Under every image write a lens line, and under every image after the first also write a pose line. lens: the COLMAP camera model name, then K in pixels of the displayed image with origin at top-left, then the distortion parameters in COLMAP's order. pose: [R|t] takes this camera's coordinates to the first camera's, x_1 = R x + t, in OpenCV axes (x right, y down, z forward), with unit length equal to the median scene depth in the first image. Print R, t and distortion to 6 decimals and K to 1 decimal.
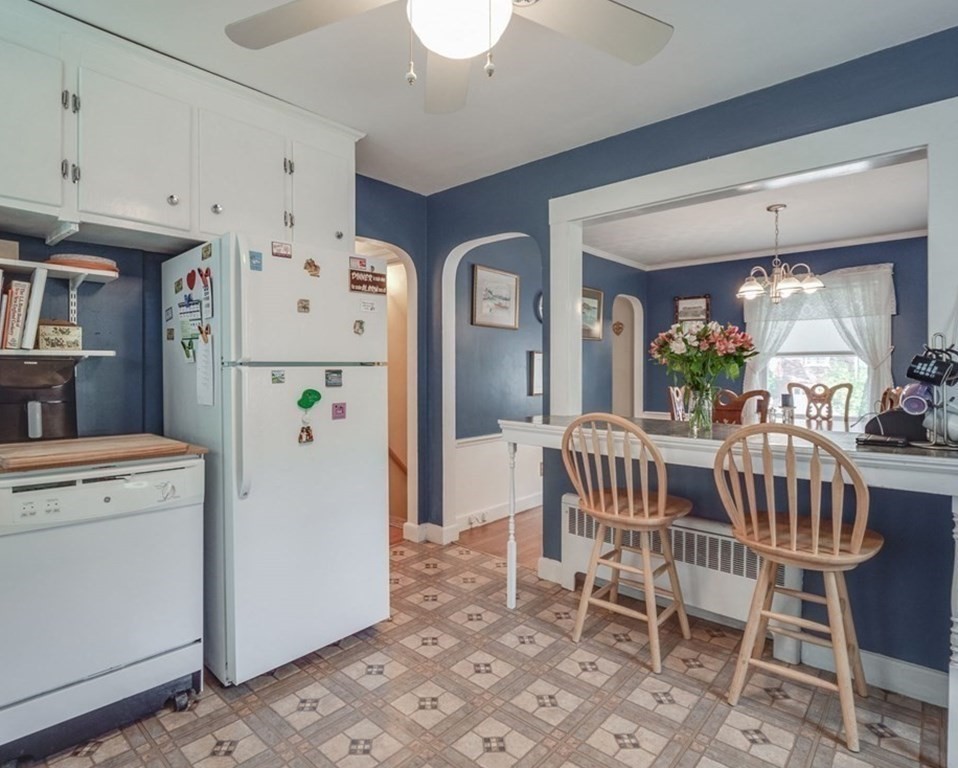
lens RADIAL K [[522.4, 0, 458.9], [0, 522.4, 367.2], [0, 0, 1]] dist [-0.015858, -0.002198]
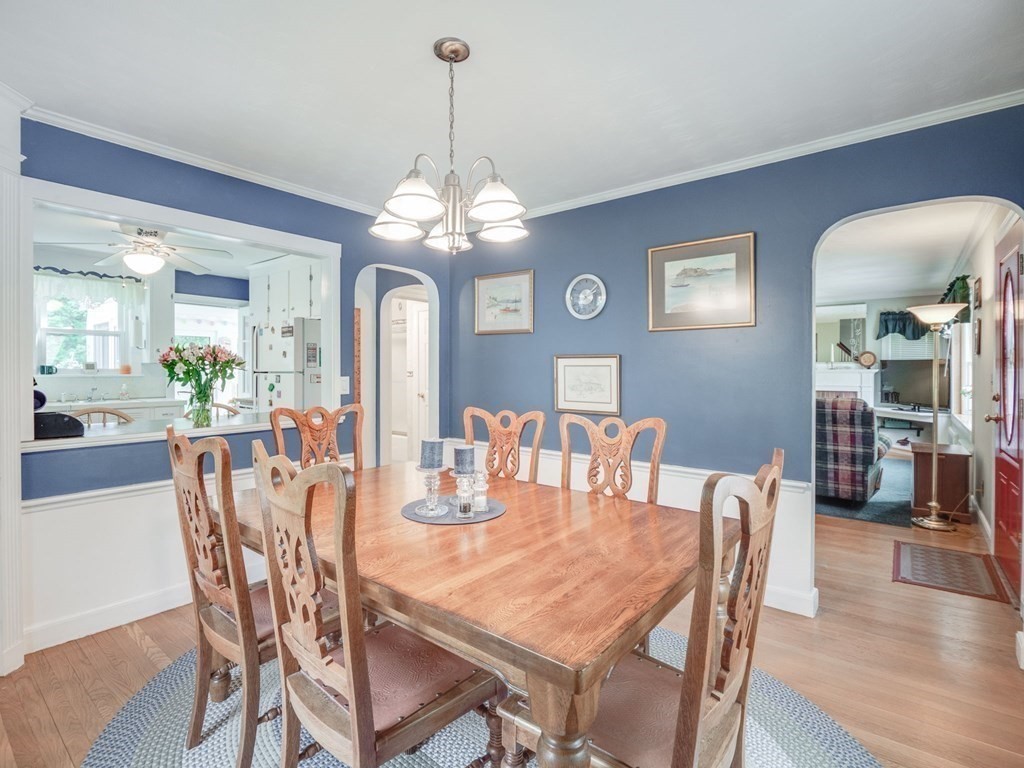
lens RADIAL K [[522.9, 0, 513.0], [0, 522.9, 376.3], [0, 0, 1]] dist [0.000222, -0.009481]
pose [[0.054177, 0.011512, -0.998465, 2.029584], [-0.001636, 0.999933, 0.011440, -0.017197], [0.998530, 0.001013, 0.054192, 1.897846]]
